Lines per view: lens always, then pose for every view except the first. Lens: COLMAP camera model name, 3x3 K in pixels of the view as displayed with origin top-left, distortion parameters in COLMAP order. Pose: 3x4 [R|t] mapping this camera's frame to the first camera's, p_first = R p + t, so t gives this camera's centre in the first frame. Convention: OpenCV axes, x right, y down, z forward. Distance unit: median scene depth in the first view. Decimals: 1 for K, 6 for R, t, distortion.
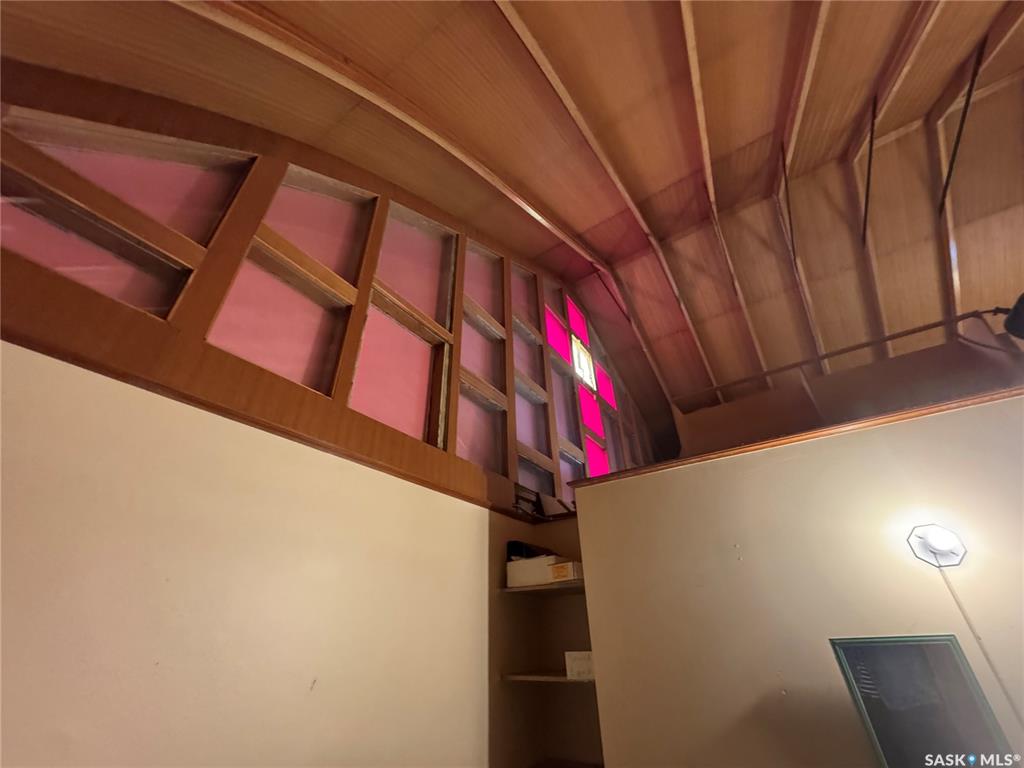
lens RADIAL K [[410.4, 0, 512.0], [0, 410.4, 384.0], [0, 0, 1]] dist [-0.001924, 0.000075]
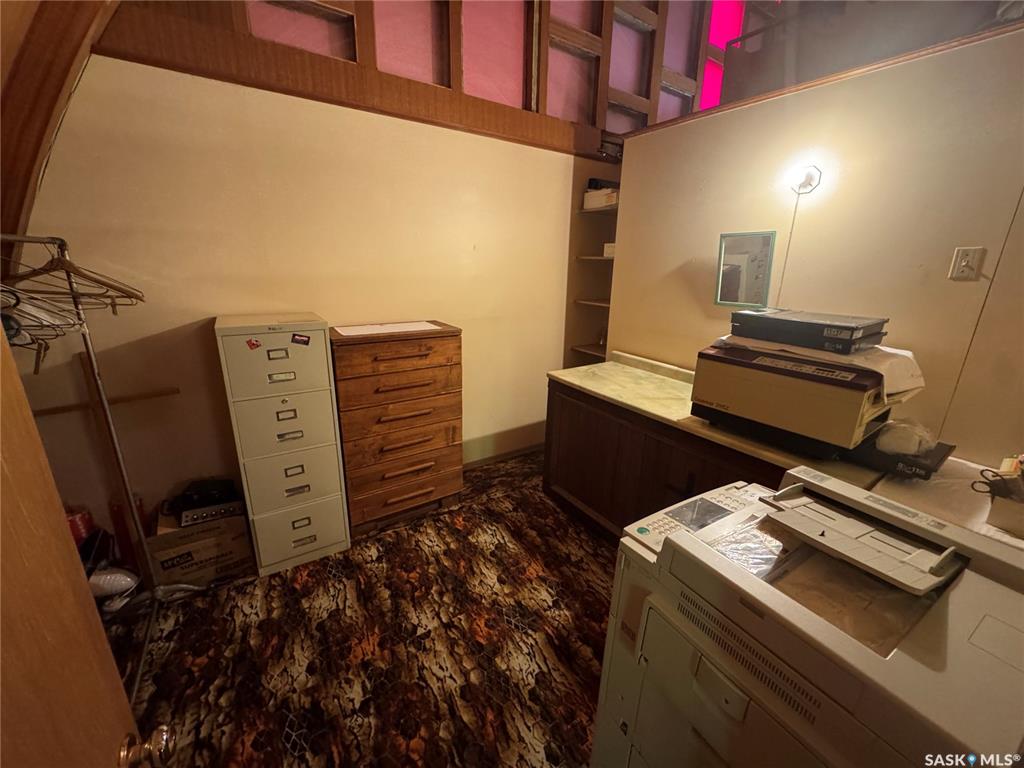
lens RADIAL K [[410.4, 0, 512.0], [0, 410.4, 384.0], [0, 0, 1]] dist [-0.001924, 0.000075]
pose [[0.923096, 0.151775, -0.353352, 0.377108], [0.164017, 0.675693, 0.718706, -0.222340], [0.347839, -0.721390, 0.598836, -0.509830]]
